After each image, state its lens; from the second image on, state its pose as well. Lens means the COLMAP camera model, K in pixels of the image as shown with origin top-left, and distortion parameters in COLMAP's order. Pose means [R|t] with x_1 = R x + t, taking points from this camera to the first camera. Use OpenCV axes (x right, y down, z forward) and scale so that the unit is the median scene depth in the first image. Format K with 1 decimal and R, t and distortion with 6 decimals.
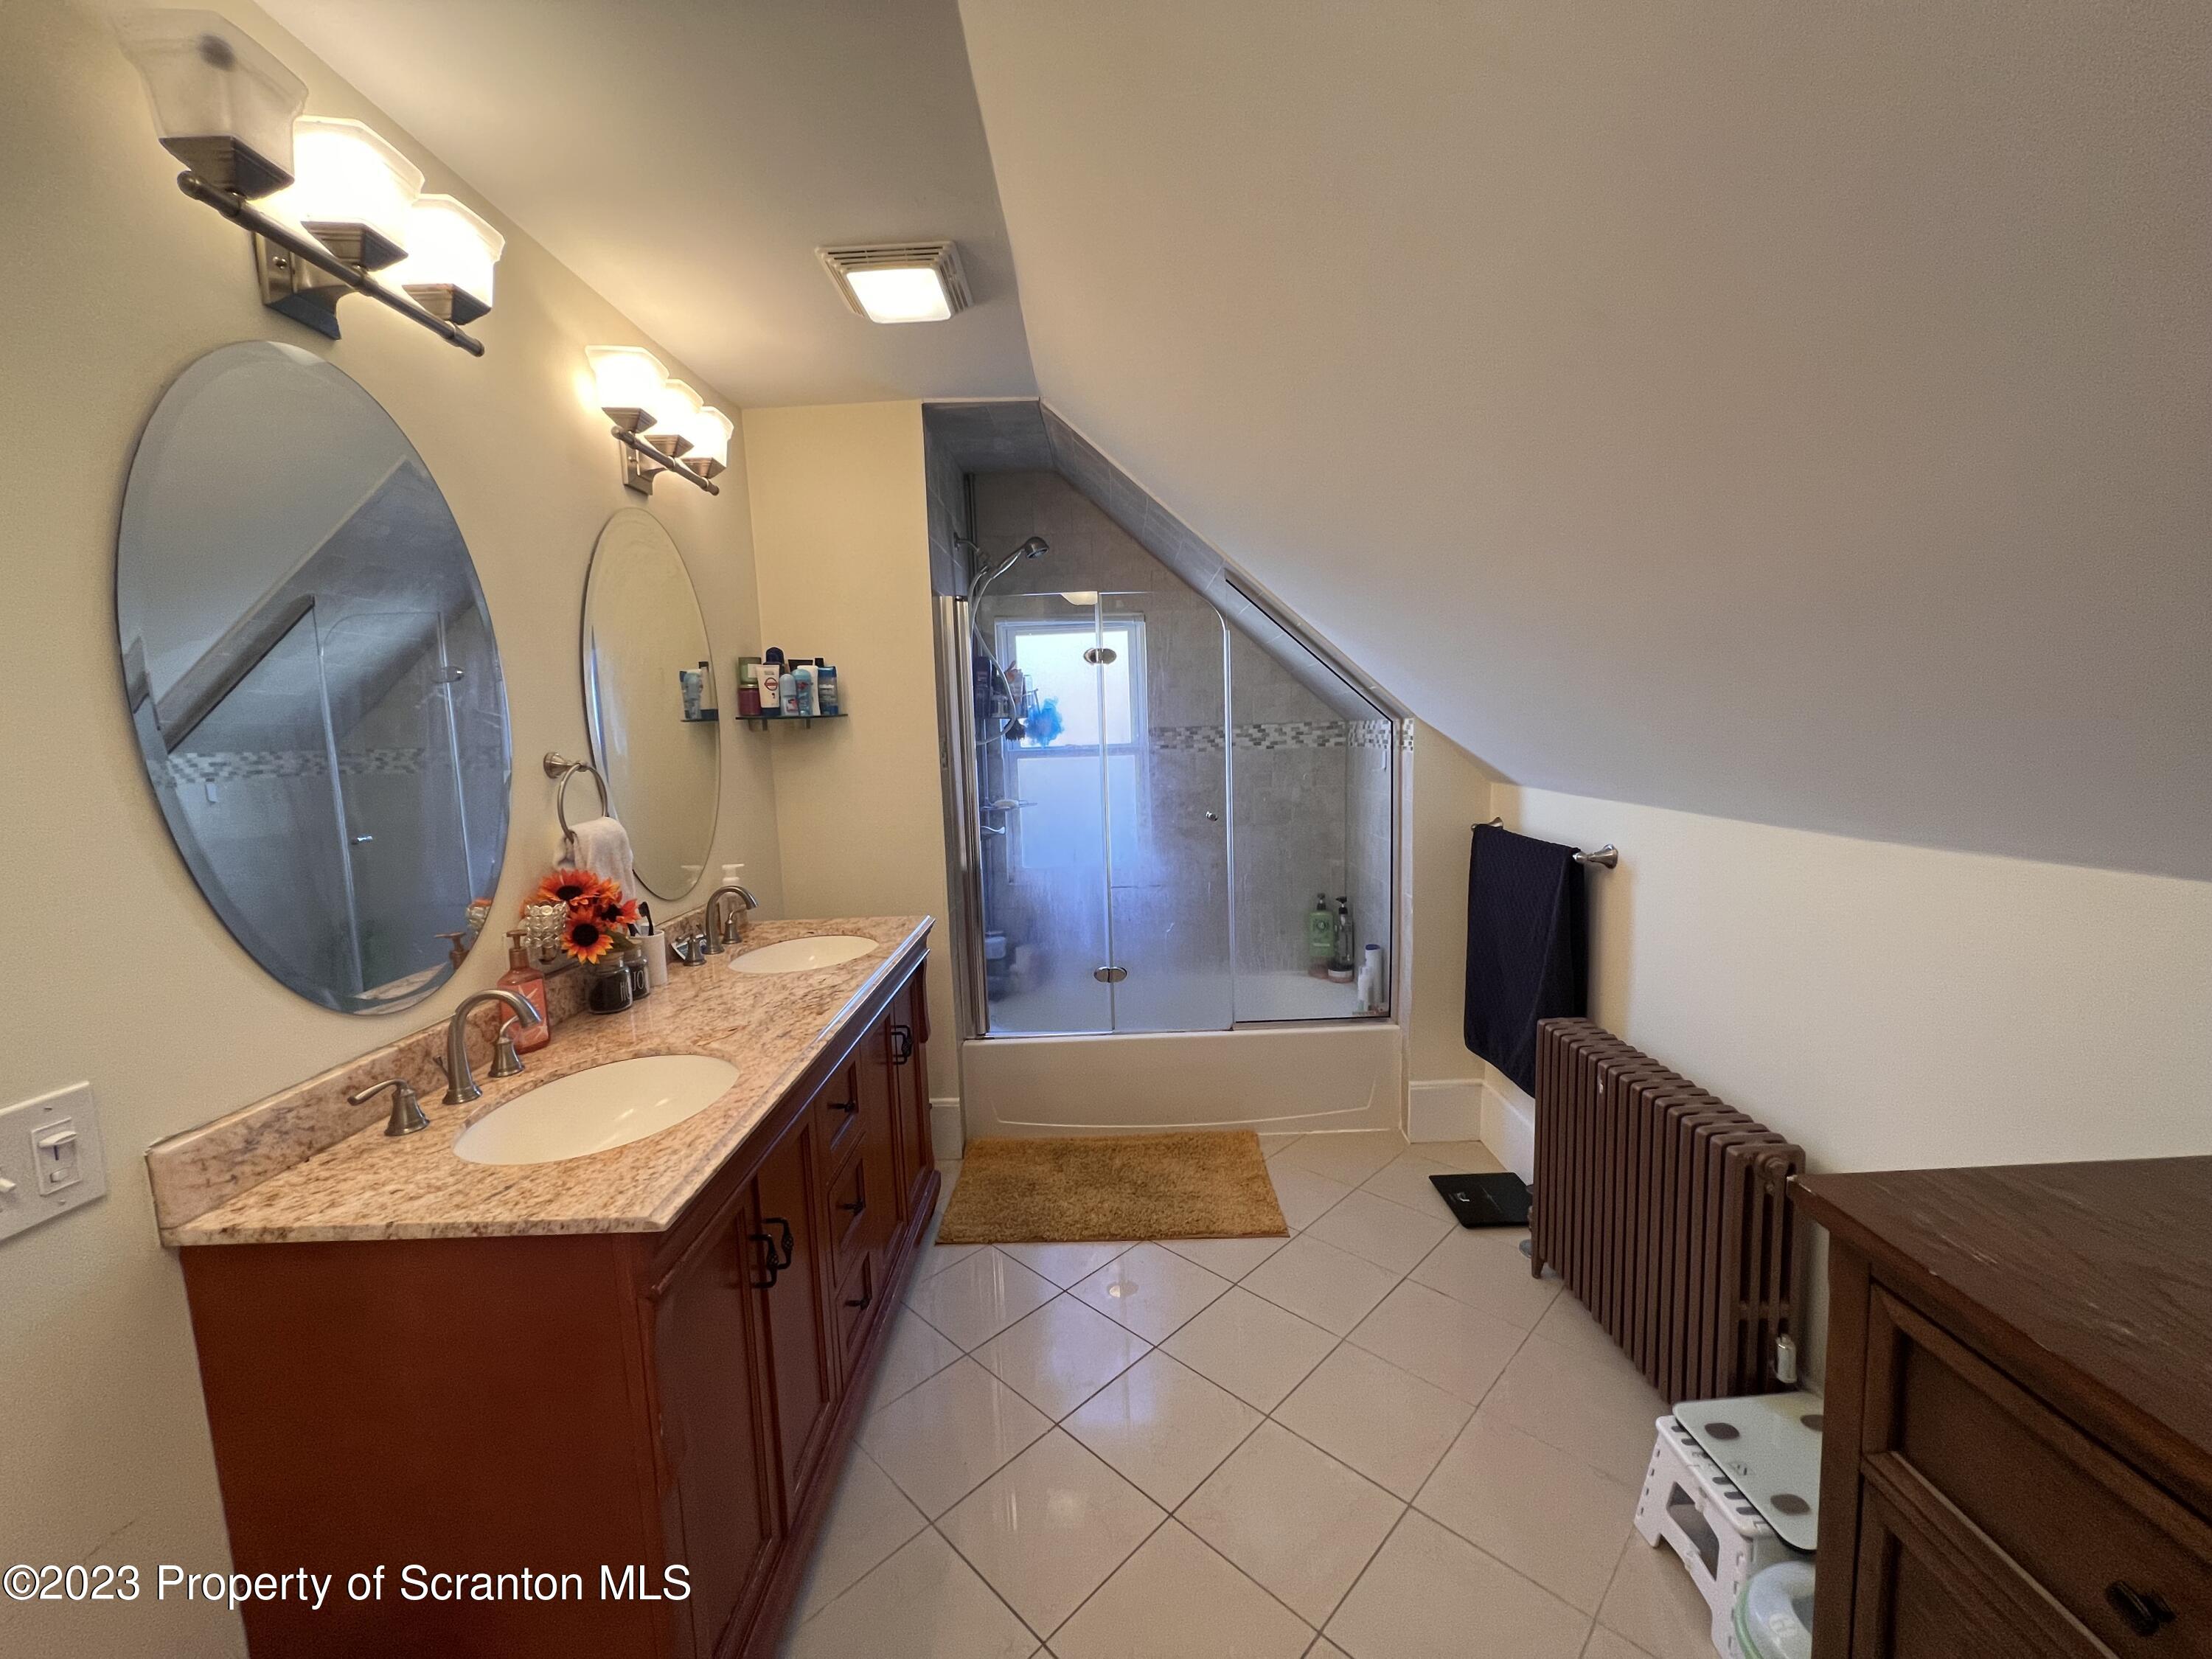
lens RADIAL K [[882.5, 0, 1105.5], [0, 882.5, 824.6], [0, 0, 1]] dist [-0.002409, -0.000457]
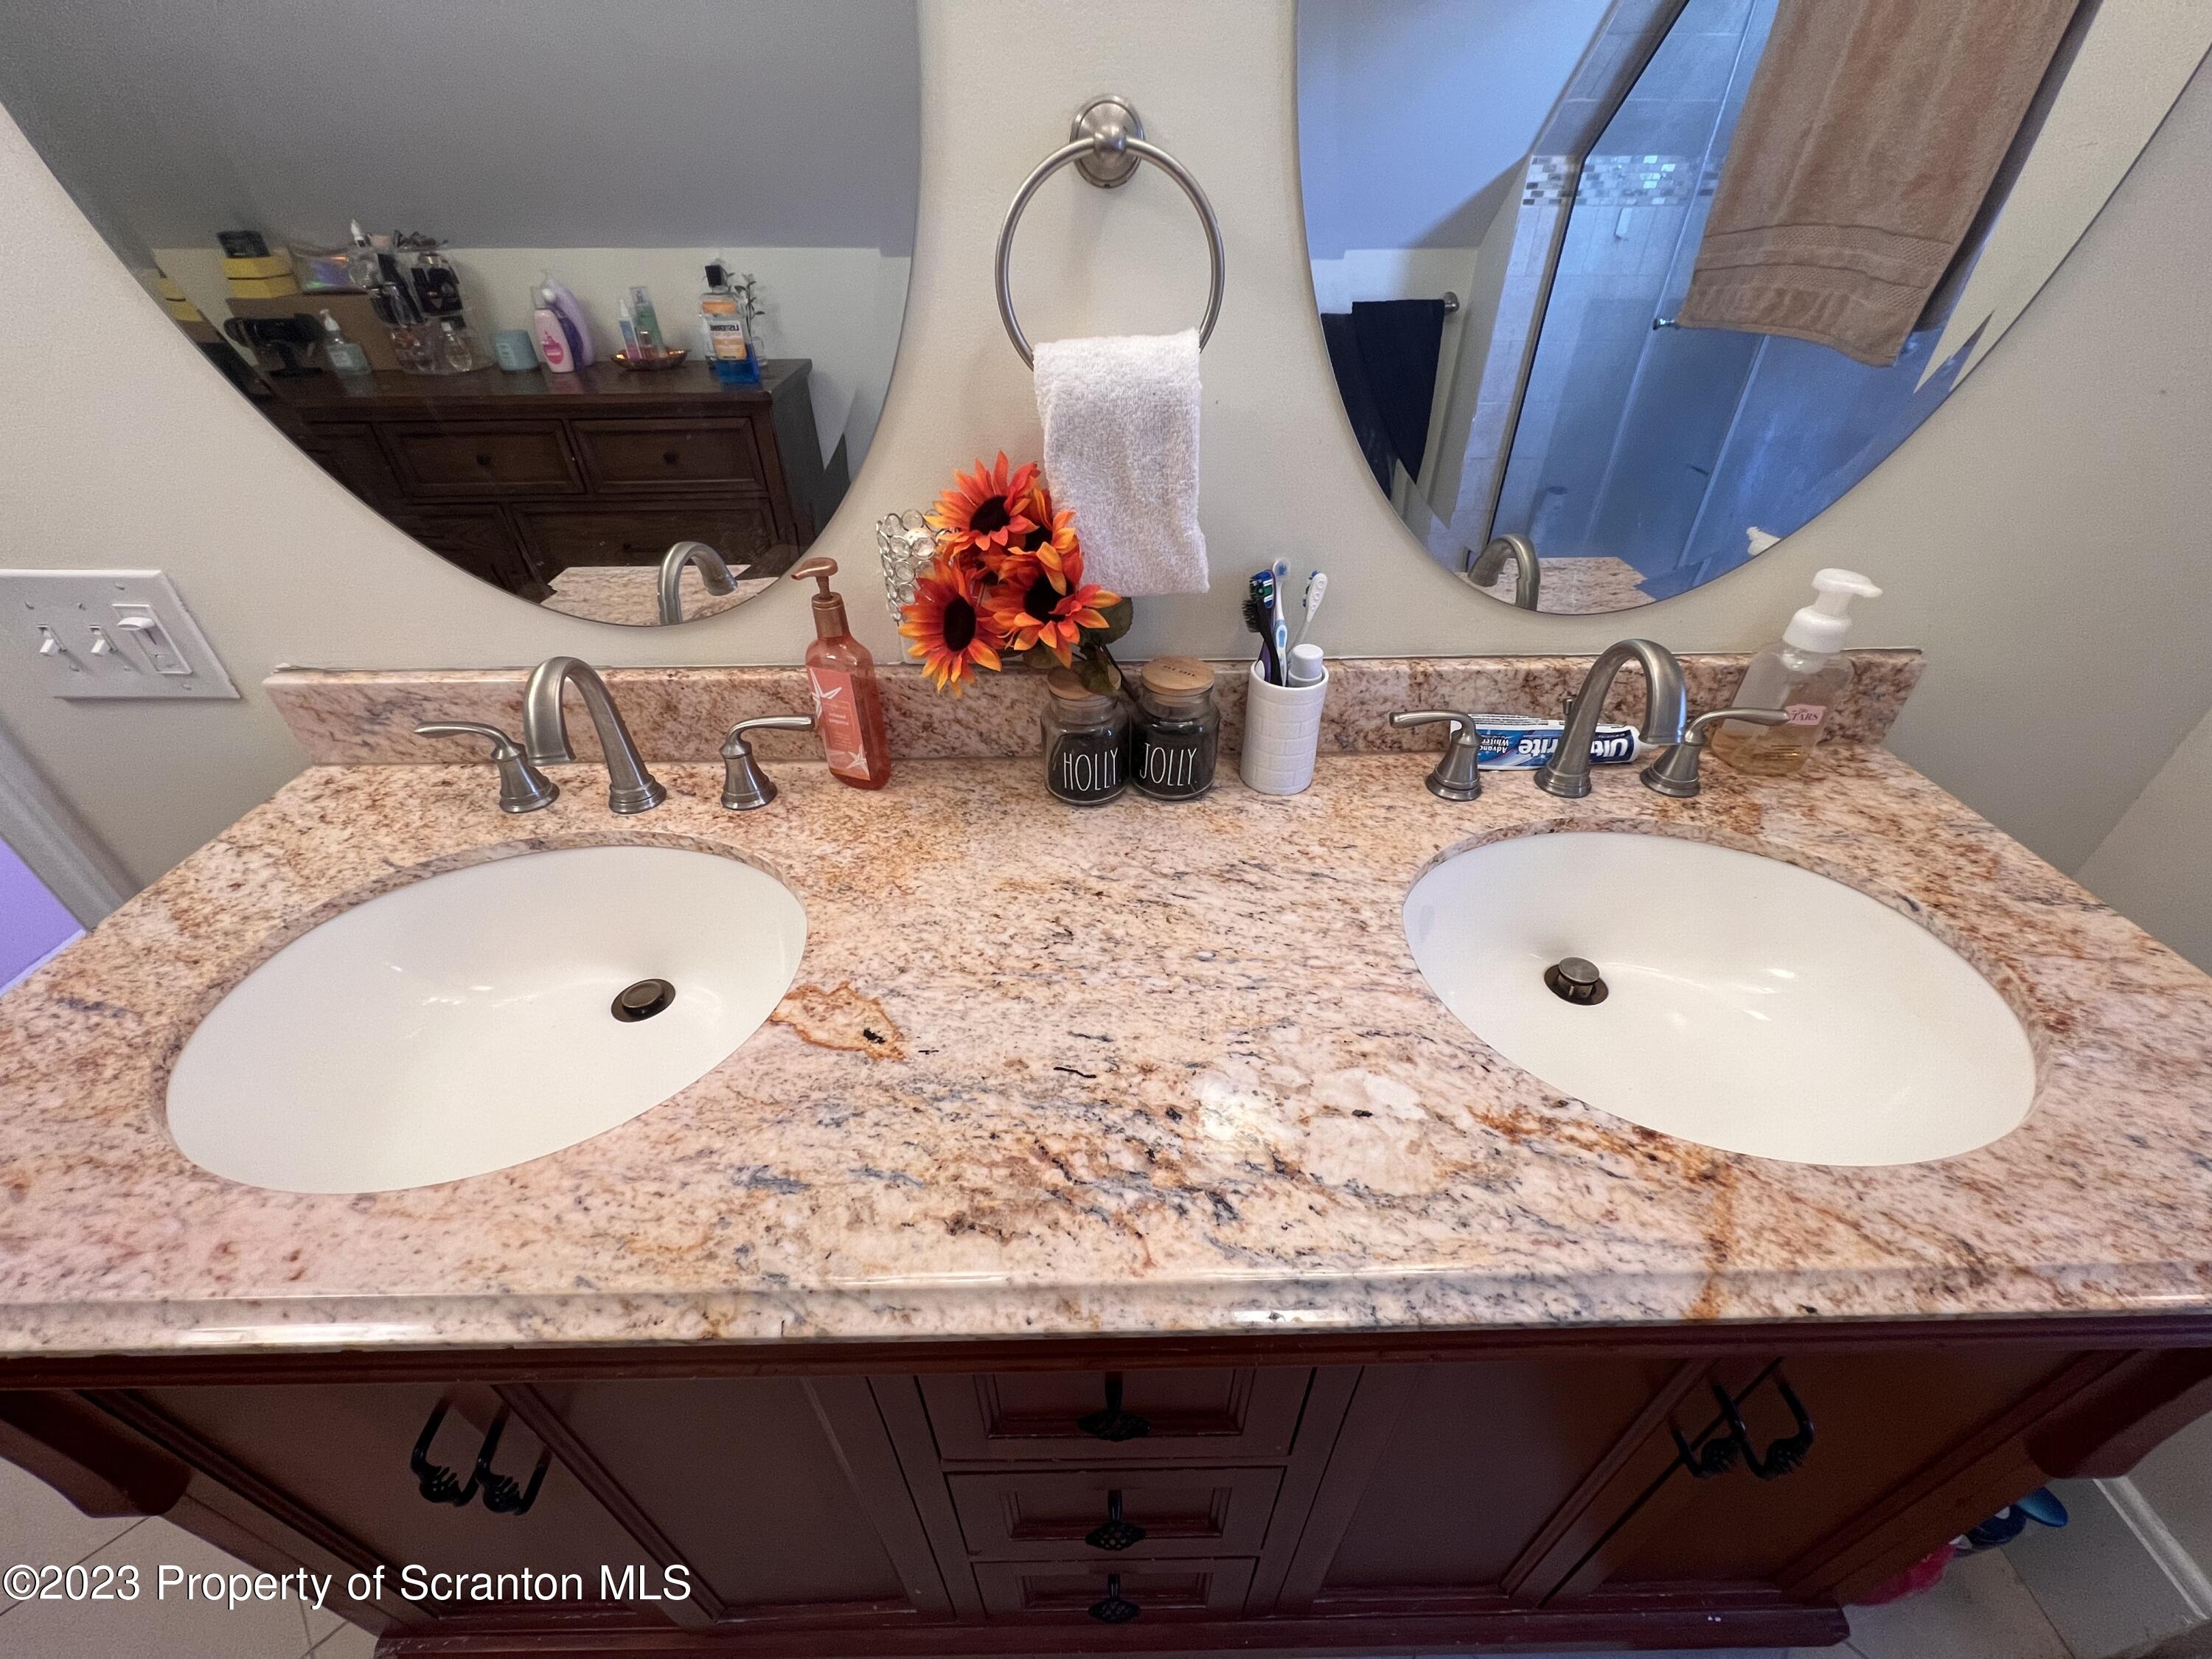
lens RADIAL K [[882.5, 0, 1108.4], [0, 882.5, 828.8], [0, 0, 1]] dist [-0.002409, -0.000457]
pose [[0.020164, 0.616176, -0.787350, -0.185123], [-0.106642, 0.784343, 0.611092, -0.075150], [0.994093, 0.071642, 0.081526, 1.080285]]
